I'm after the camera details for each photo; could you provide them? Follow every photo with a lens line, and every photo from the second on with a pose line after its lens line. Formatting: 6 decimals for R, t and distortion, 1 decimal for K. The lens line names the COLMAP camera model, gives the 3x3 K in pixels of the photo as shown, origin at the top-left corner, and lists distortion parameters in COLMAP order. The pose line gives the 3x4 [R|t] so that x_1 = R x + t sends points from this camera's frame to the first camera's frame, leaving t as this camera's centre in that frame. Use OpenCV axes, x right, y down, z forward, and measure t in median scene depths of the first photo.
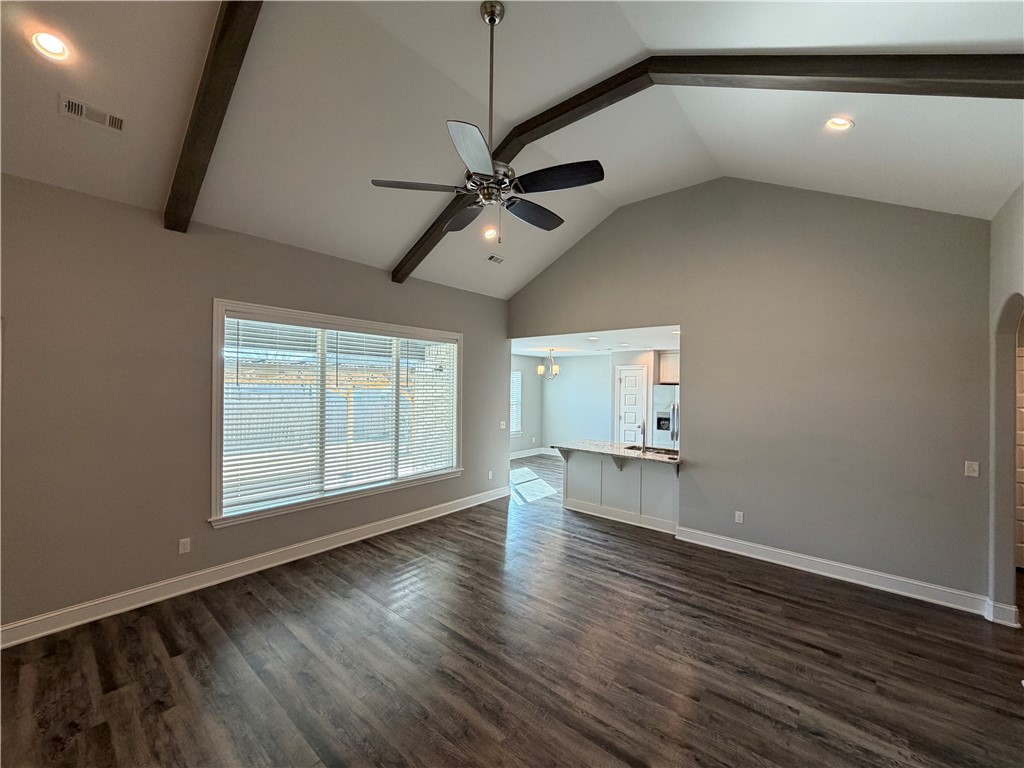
lens RADIAL K [[405.9, 0, 508.9], [0, 405.9, 383.7], [0, 0, 1]] dist [-0.000556, -0.000111]
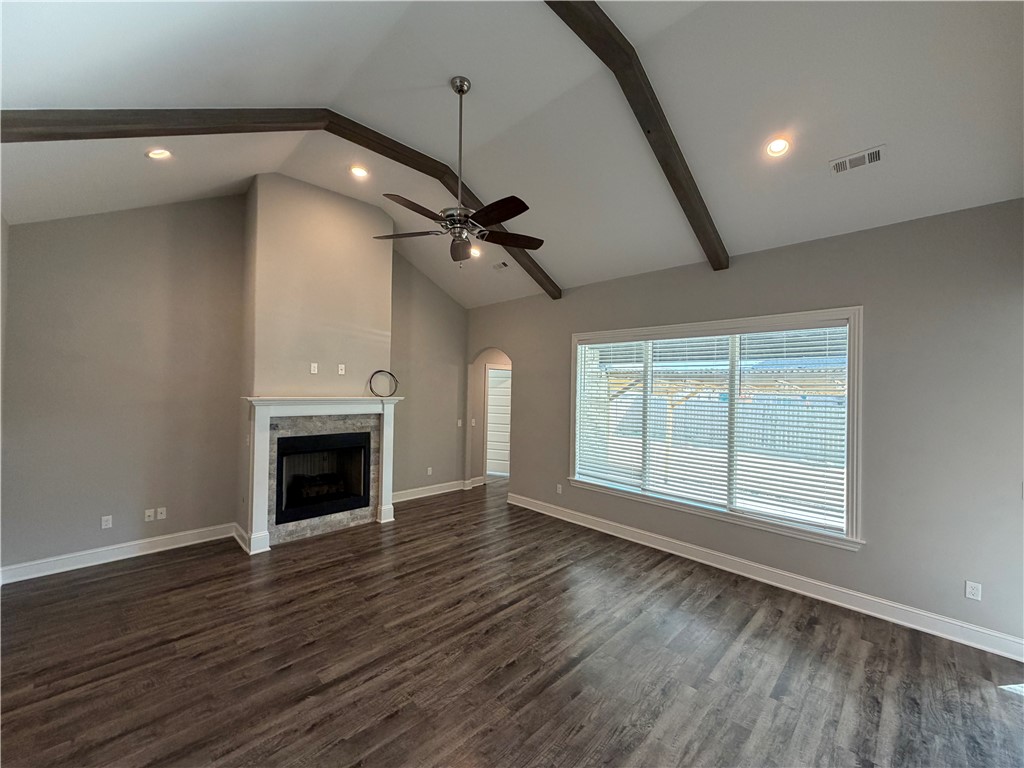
lens RADIAL K [[405.9, 0, 508.9], [0, 405.9, 383.7], [0, 0, 1]] dist [-0.000556, -0.000111]
pose [[-0.089384, -0.020333, -0.995790, 0.701264], [-0.012988, 0.999730, -0.019248, 0.007437], [0.995913, 0.011213, -0.089624, 0.768131]]
